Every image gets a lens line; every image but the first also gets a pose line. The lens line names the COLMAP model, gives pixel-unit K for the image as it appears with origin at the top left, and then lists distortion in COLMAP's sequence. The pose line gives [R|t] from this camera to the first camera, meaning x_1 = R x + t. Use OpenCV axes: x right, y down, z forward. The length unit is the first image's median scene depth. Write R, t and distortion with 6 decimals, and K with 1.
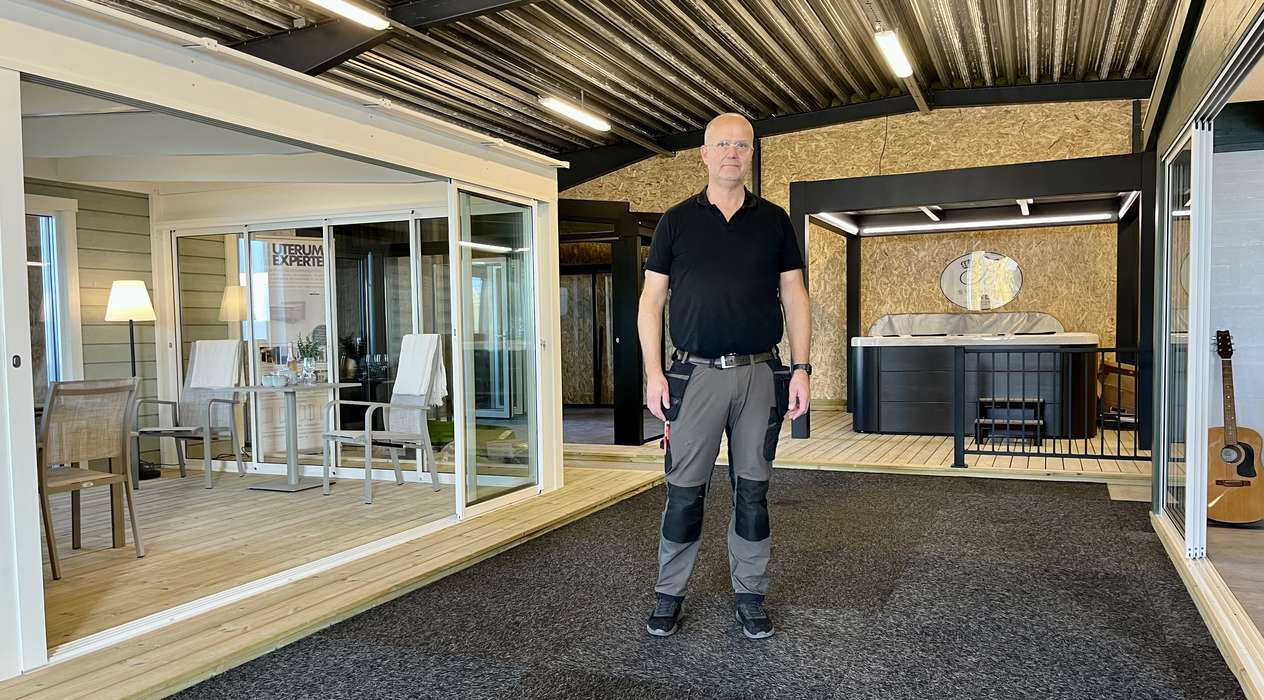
lens RADIAL K [[949.2, 0, 630.7], [0, 949.2, 377.8], [0, 0, 1]] dist [0.009982, 0.002467]
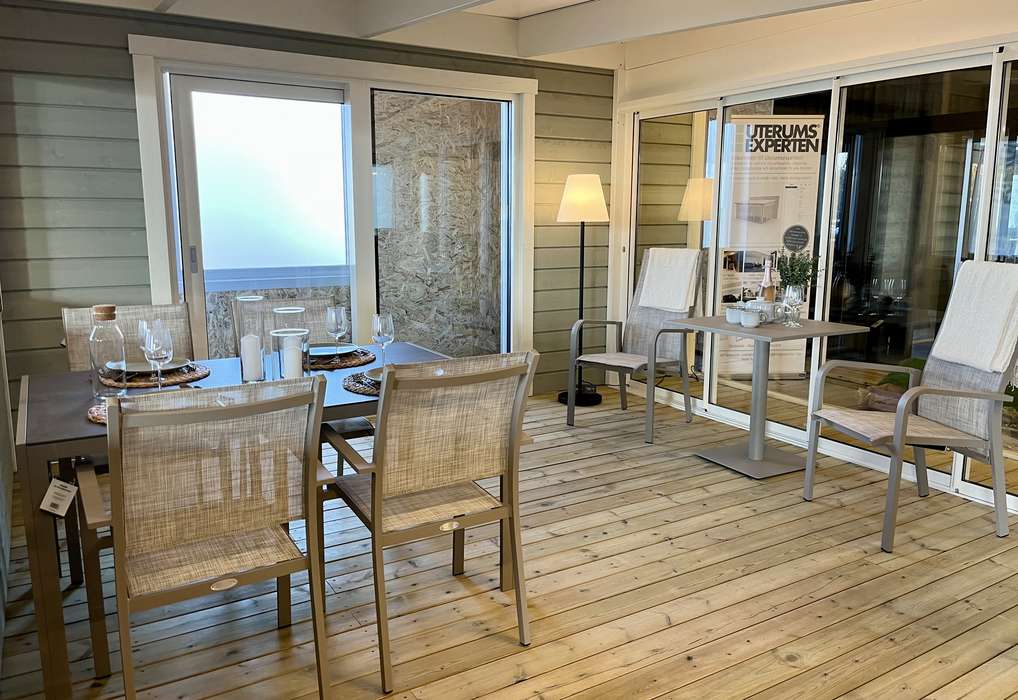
lens RADIAL K [[775.2, 0, 509.0], [0, 775.2, 350.0], [0, 0, 1]] dist [0.035899, -0.004690]
pose [[0.812882, 0.121706, -0.569570, -0.158716], [-0.047984, 0.988593, 0.142761, -0.040681], [0.580448, -0.088718, 0.809450, 0.368939]]
